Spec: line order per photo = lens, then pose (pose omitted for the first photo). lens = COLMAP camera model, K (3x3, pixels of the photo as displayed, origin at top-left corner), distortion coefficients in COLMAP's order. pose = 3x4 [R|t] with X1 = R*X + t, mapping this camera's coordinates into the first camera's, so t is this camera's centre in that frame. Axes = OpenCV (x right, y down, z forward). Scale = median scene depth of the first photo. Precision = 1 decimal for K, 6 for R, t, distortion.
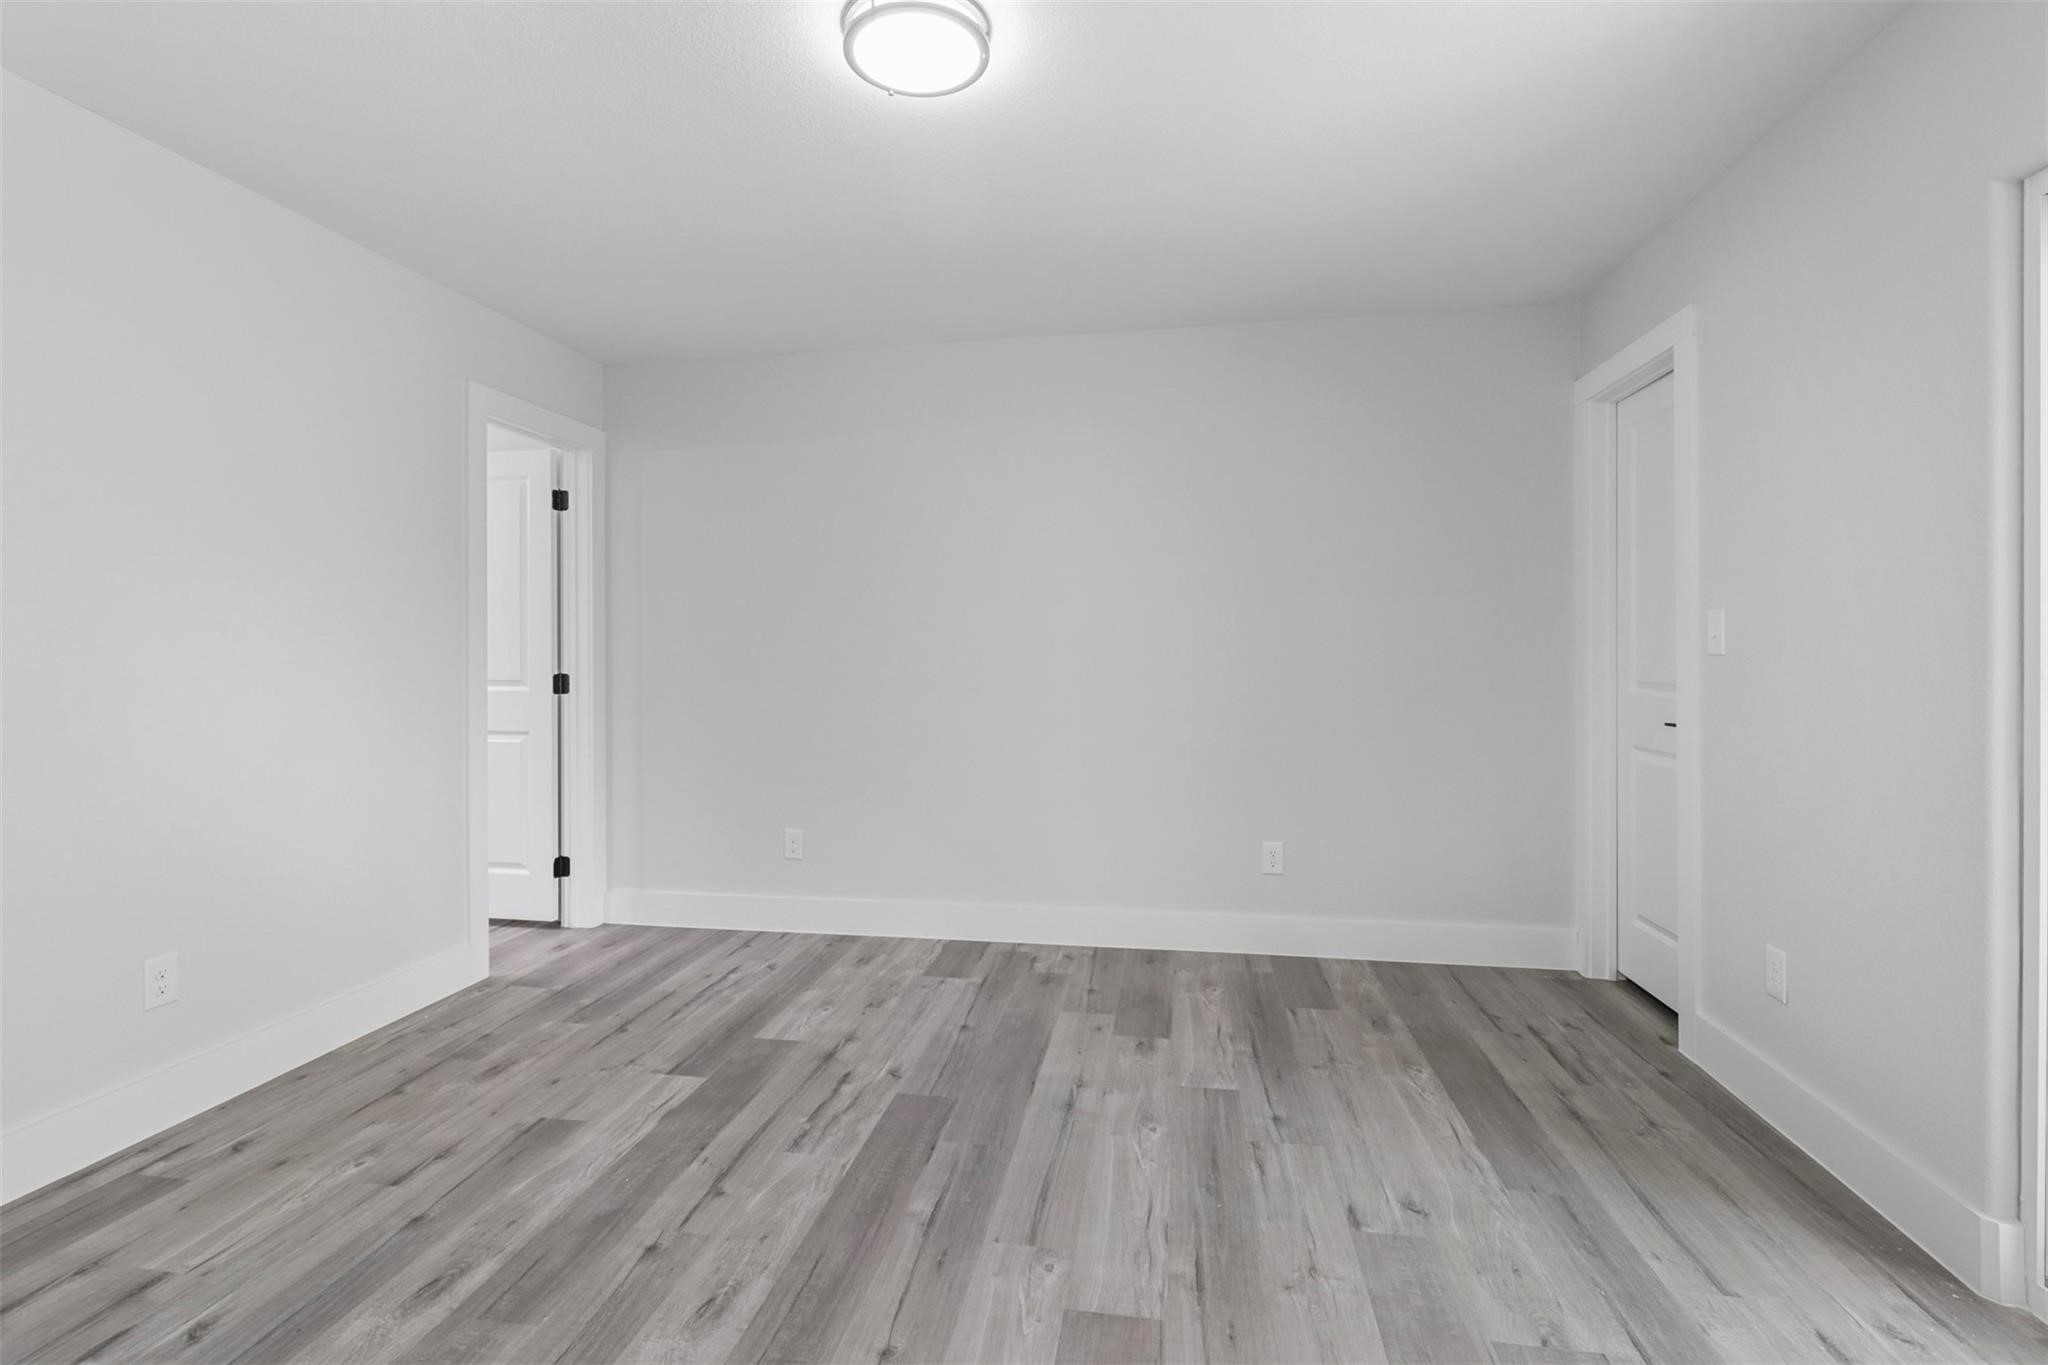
lens RADIAL K [[938.5, 0, 1009.5], [0, 938.5, 669.4], [0, 0, 1]] dist [-0.002035, 0.000893]
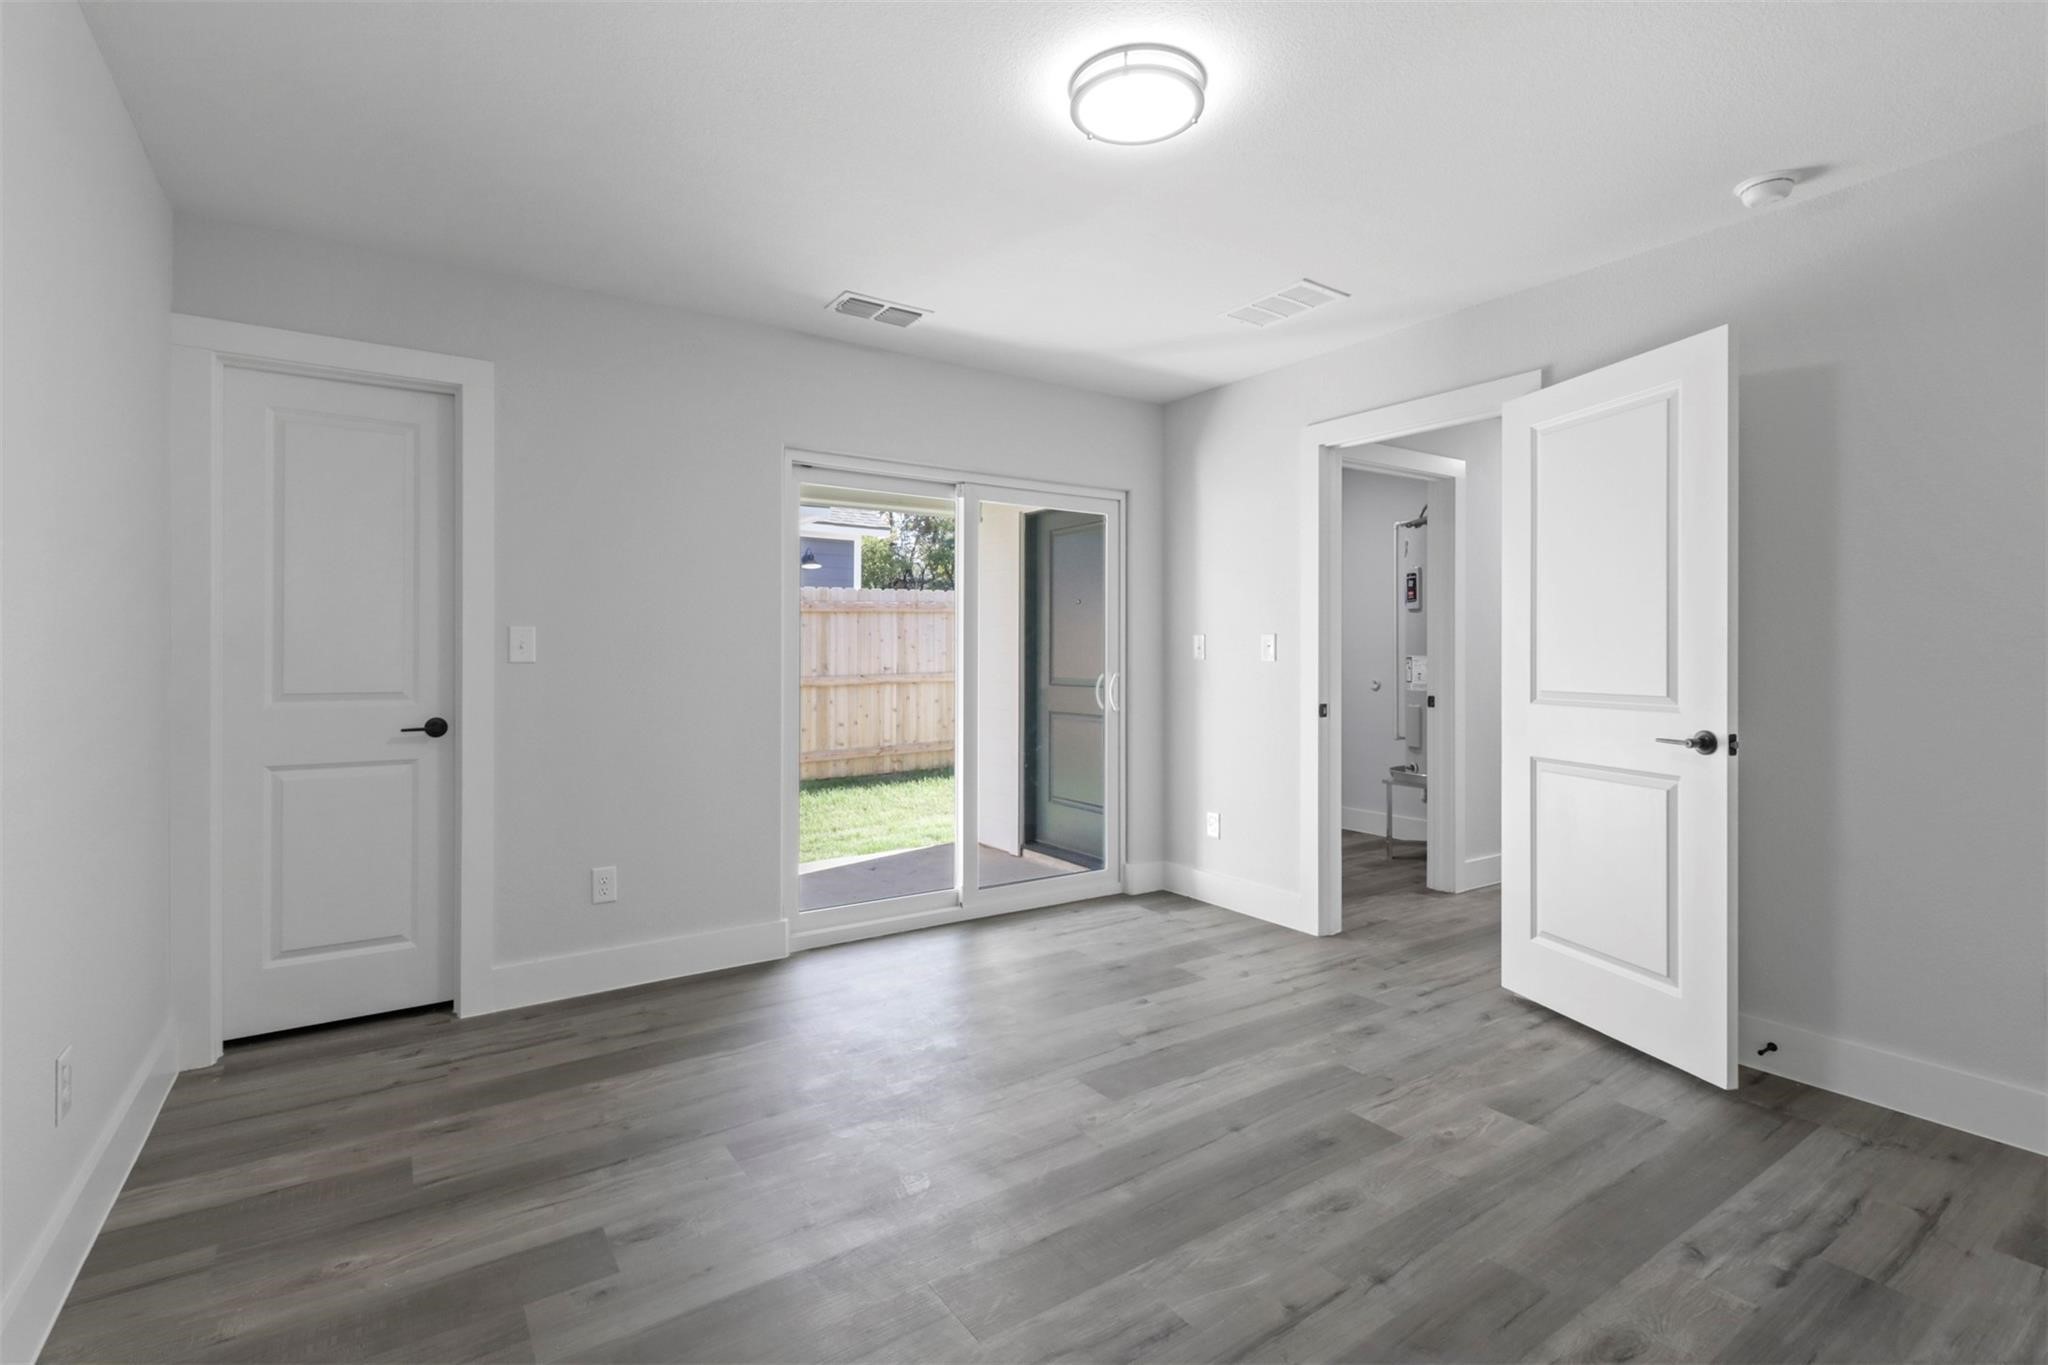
lens RADIAL K [[938.5, 0, 1008.4], [0, 938.5, 669.8], [0, 0, 1]] dist [-0.002035, 0.000893]
pose [[-0.690165, -0.003553, 0.723643, -0.609242], [0.018207, 0.999586, 0.022273, -0.025633], [-0.723423, 0.028547, -0.689815, 1.440187]]
